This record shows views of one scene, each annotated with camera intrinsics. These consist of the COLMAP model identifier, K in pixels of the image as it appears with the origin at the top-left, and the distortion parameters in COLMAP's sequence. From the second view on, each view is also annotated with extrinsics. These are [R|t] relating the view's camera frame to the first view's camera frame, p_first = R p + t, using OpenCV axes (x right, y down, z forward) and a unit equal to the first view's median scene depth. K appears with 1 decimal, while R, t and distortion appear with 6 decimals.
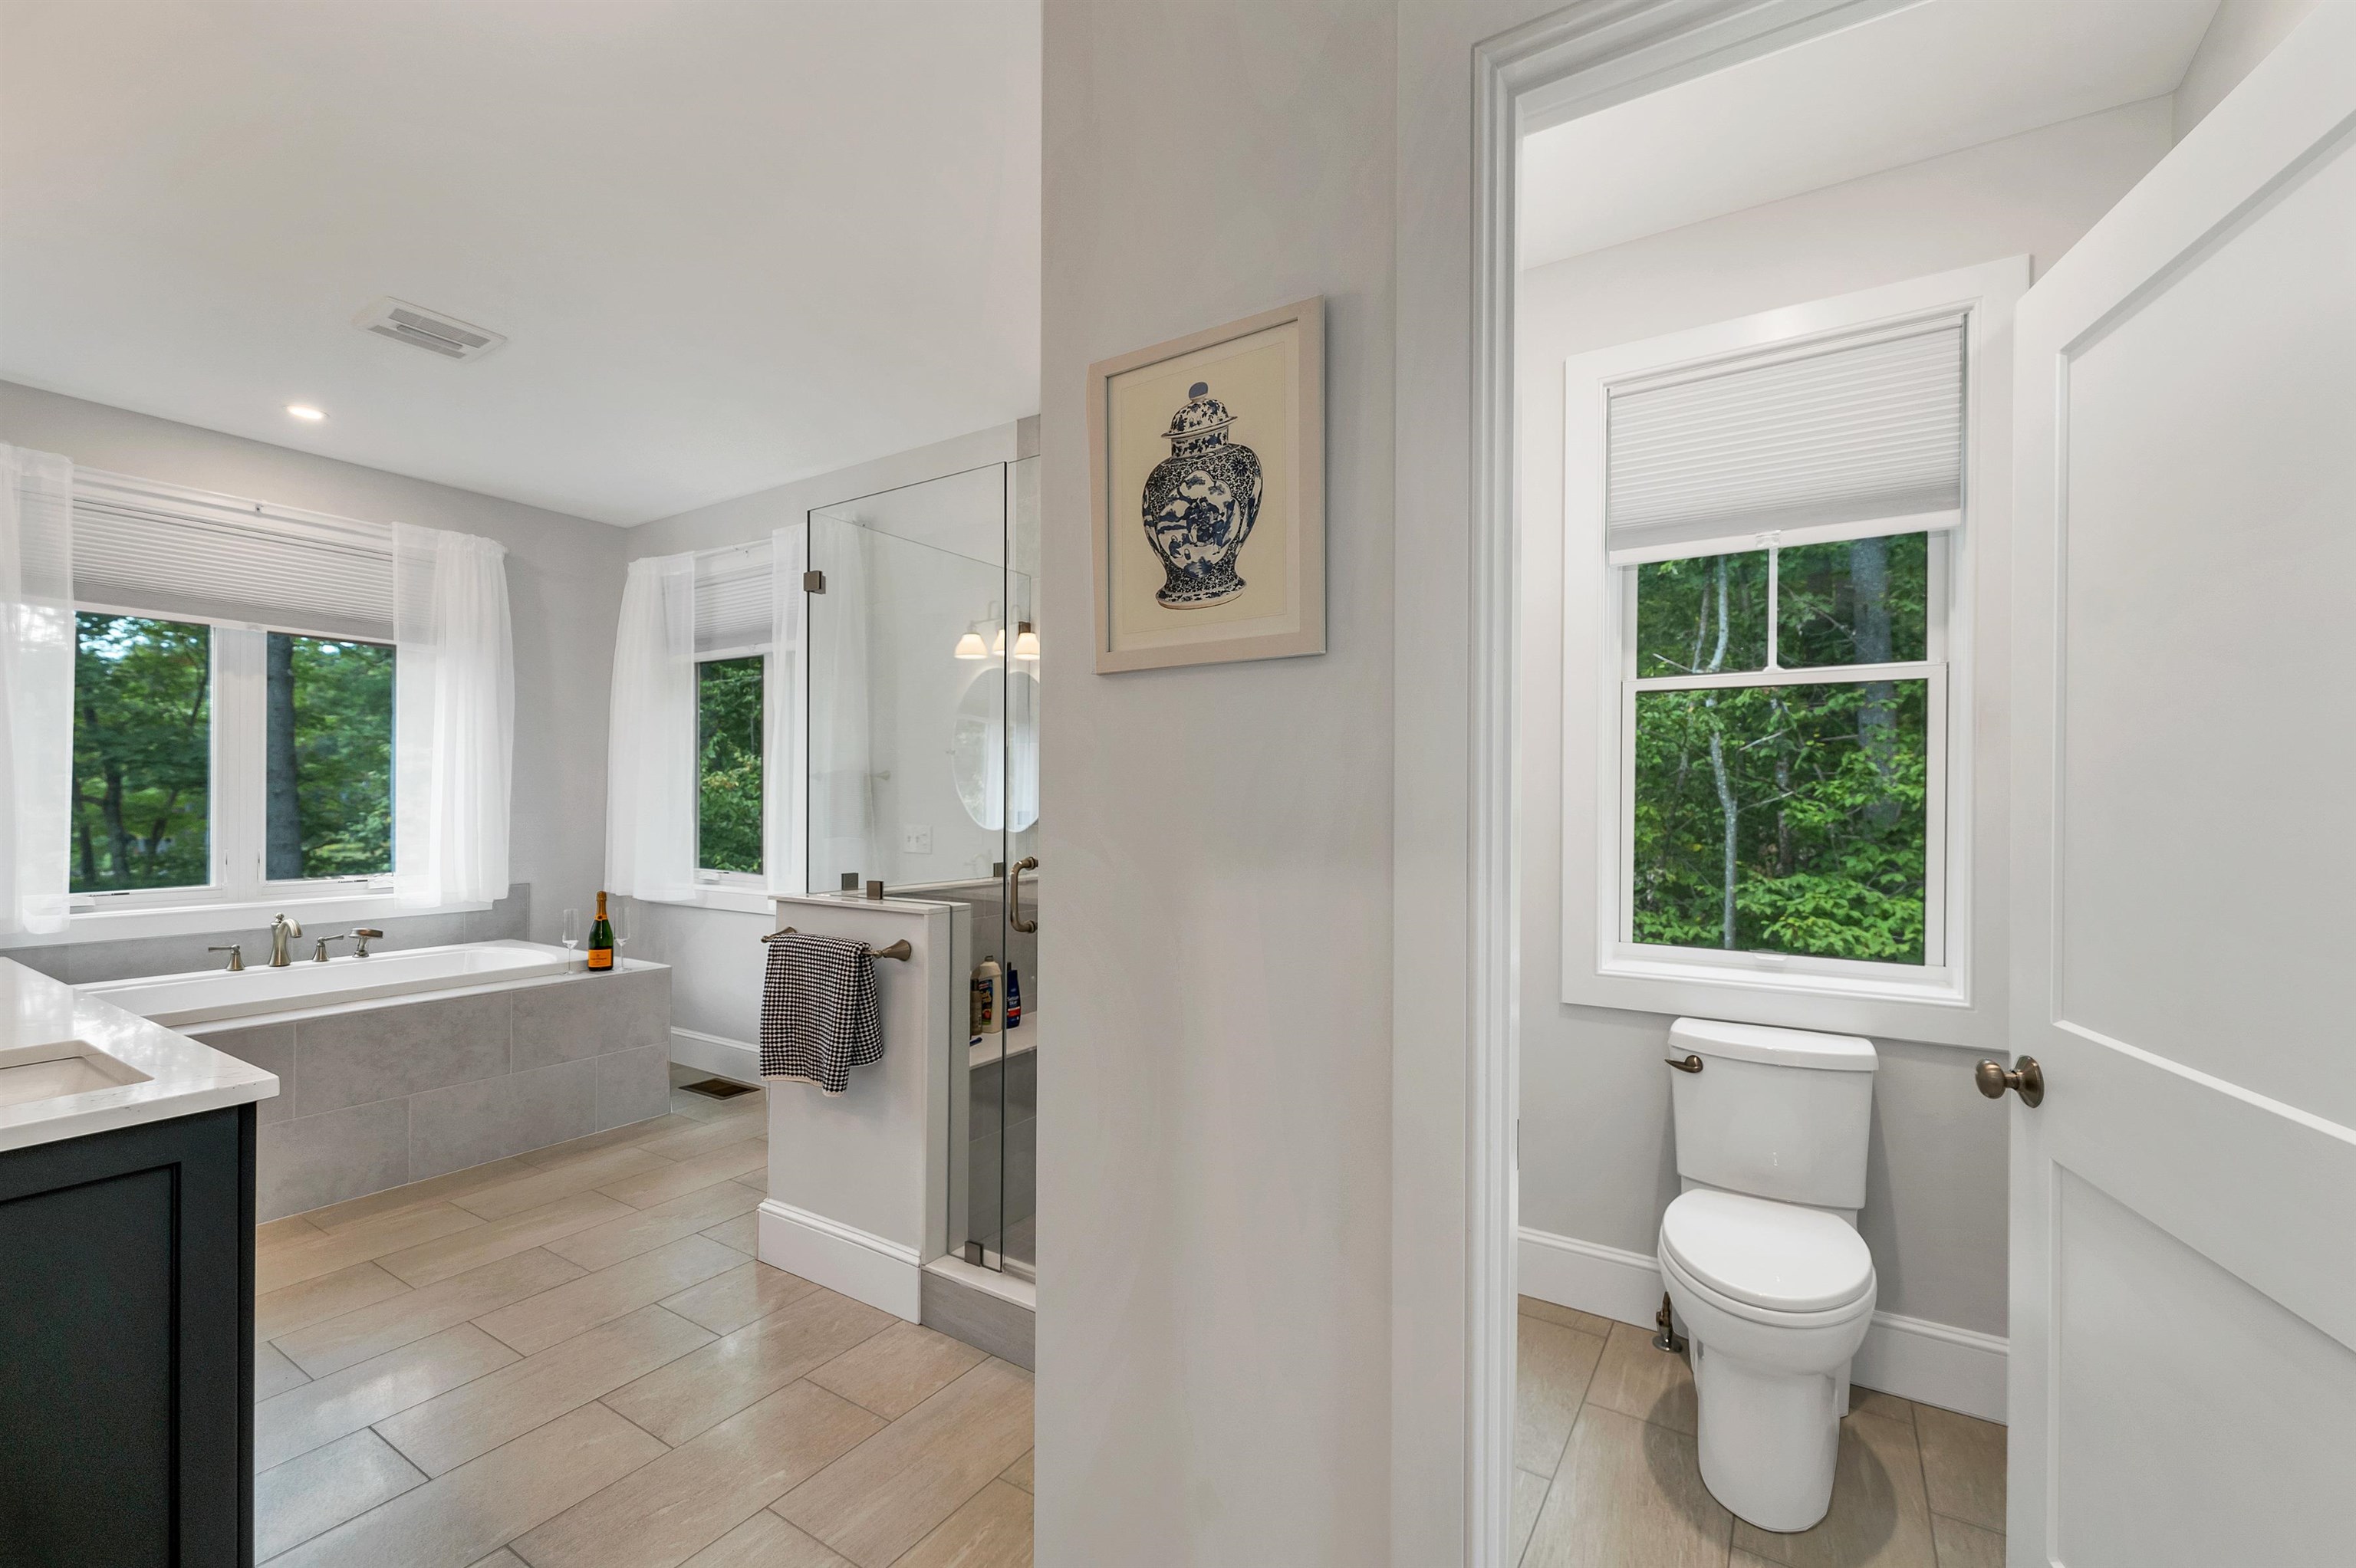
lens RADIAL K [[980.0, 0, 1172.4], [0, 980.0, 796.5], [0, 0, 1]] dist [0.007946, 0.000345]
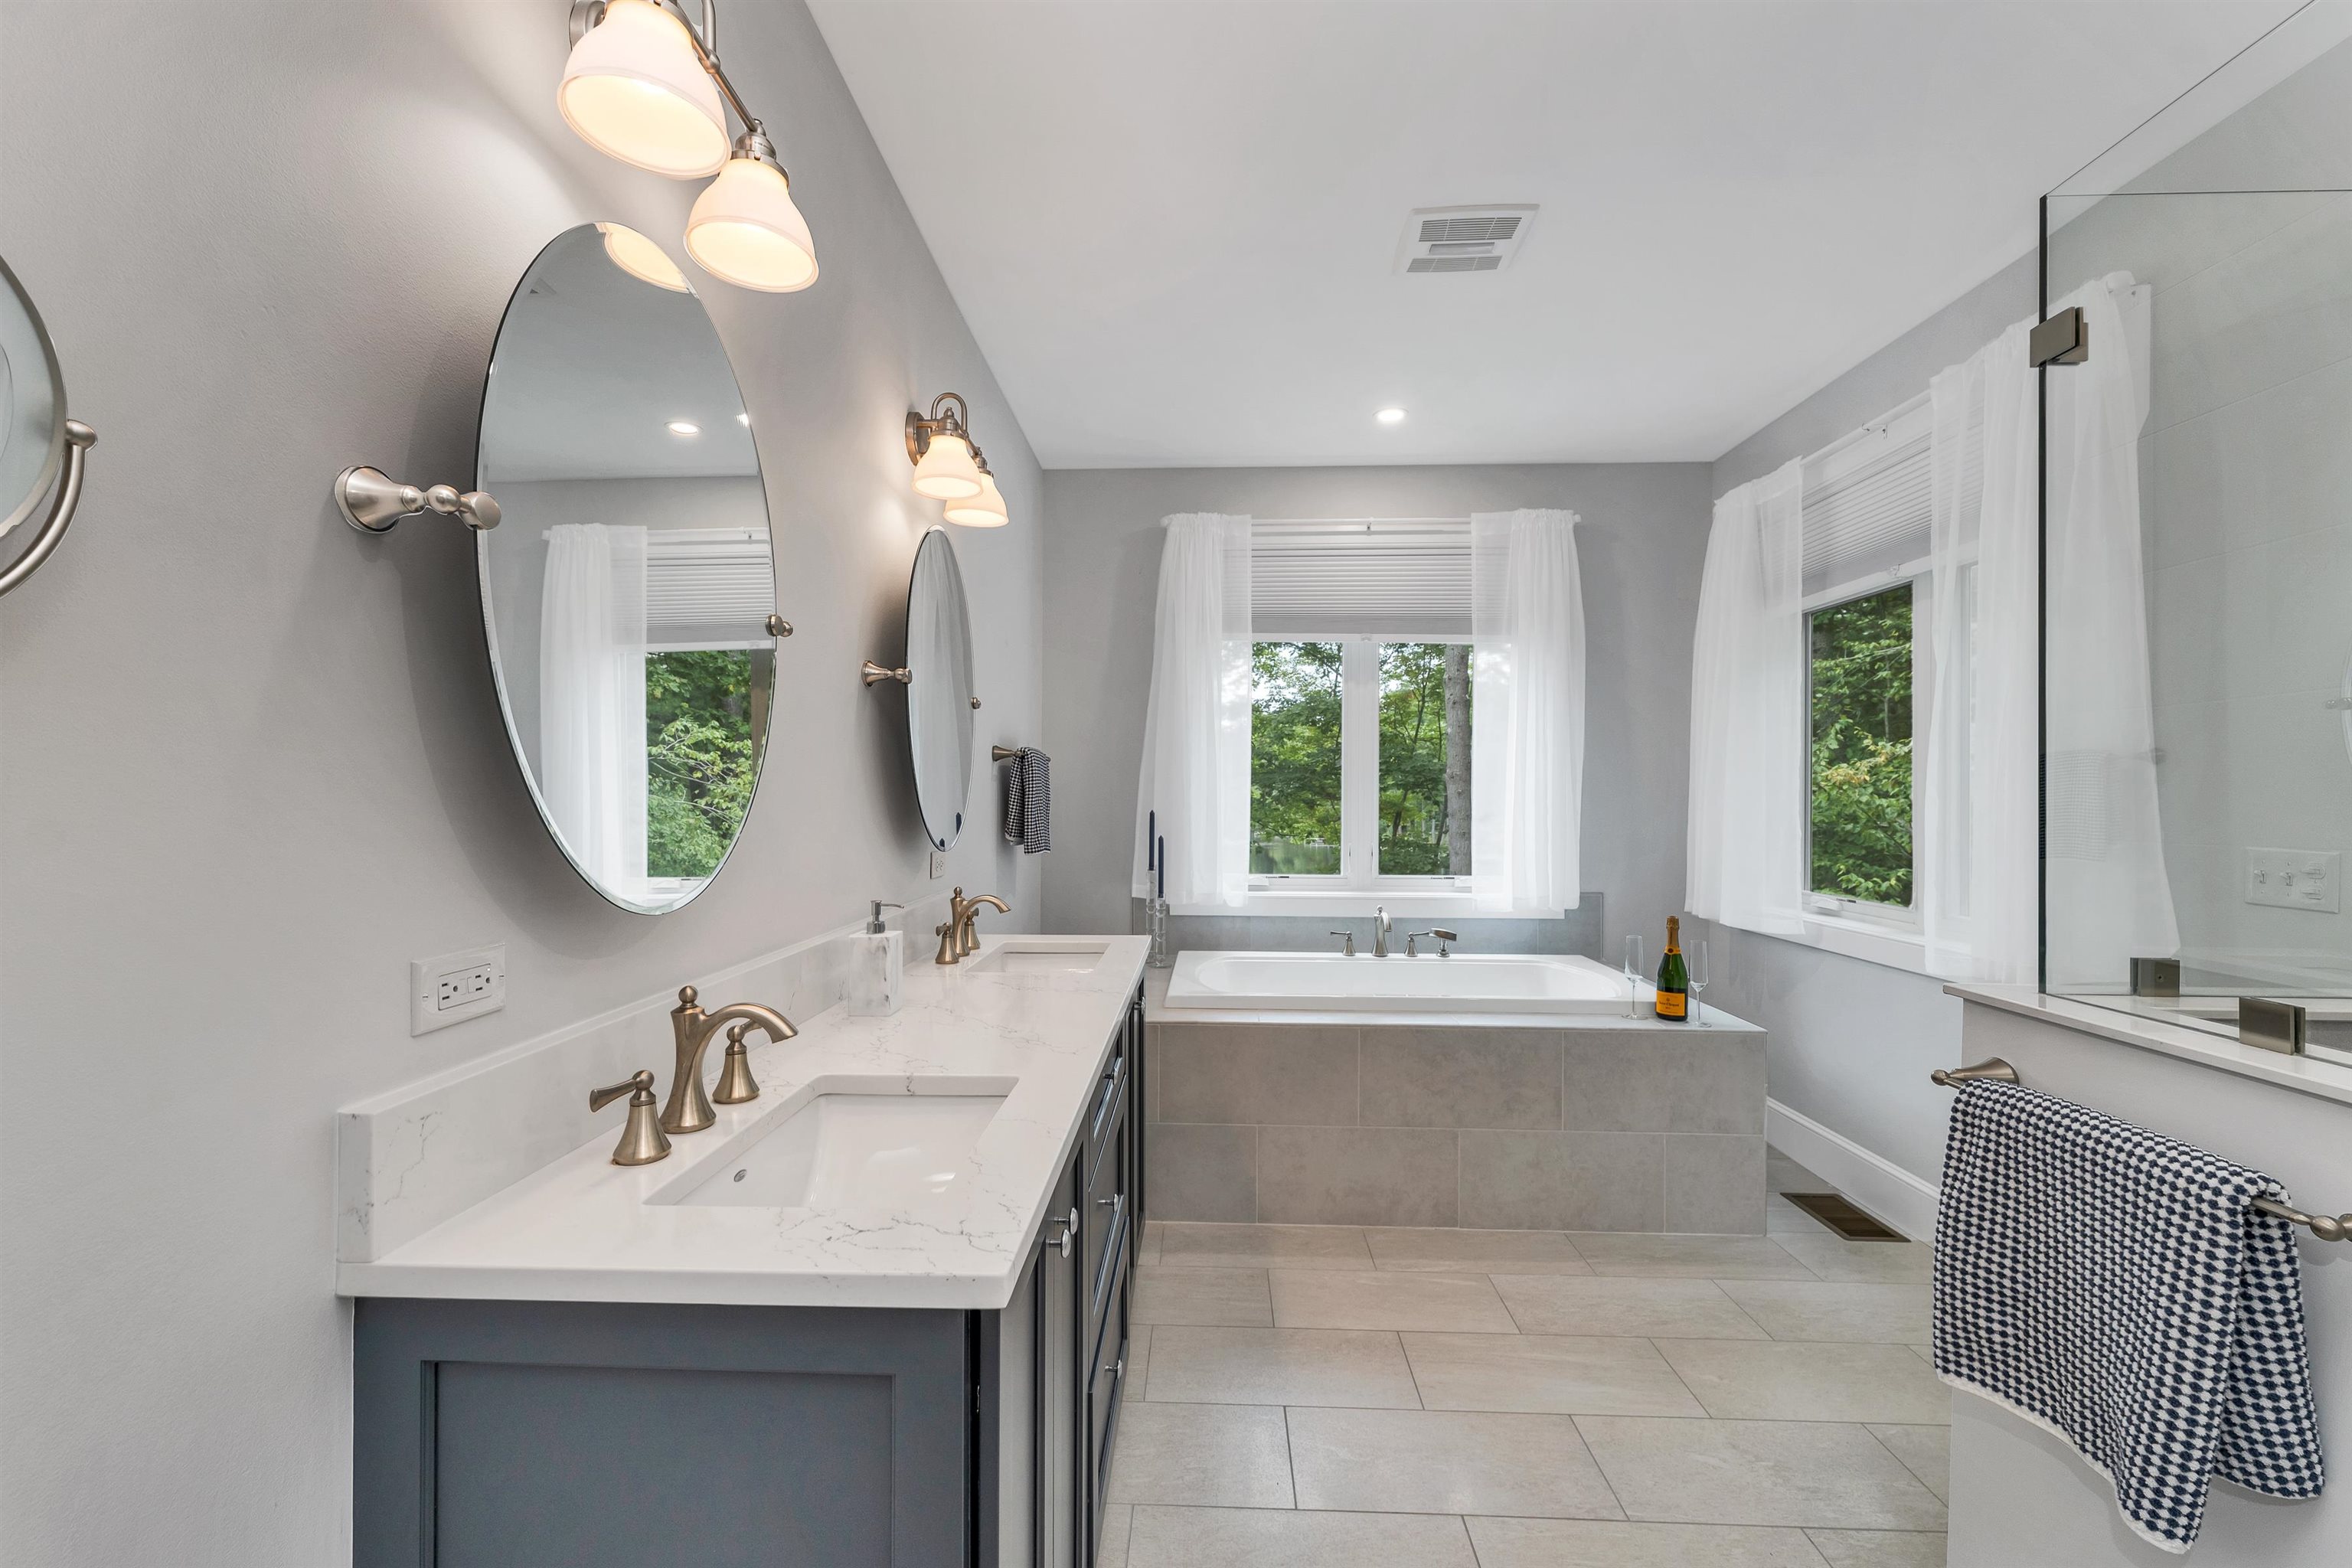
lens RADIAL K [[978.5, 0, 1164.3], [0, 978.5, 793.5], [0, 0, 1]] dist [0.007946, 0.000345]
pose [[0.508415, -0.002574, -0.861109, -0.109277], [0.001728, 0.999997, -0.001969, 0.000555], [0.861111, -0.000487, 0.508417, 0.241516]]
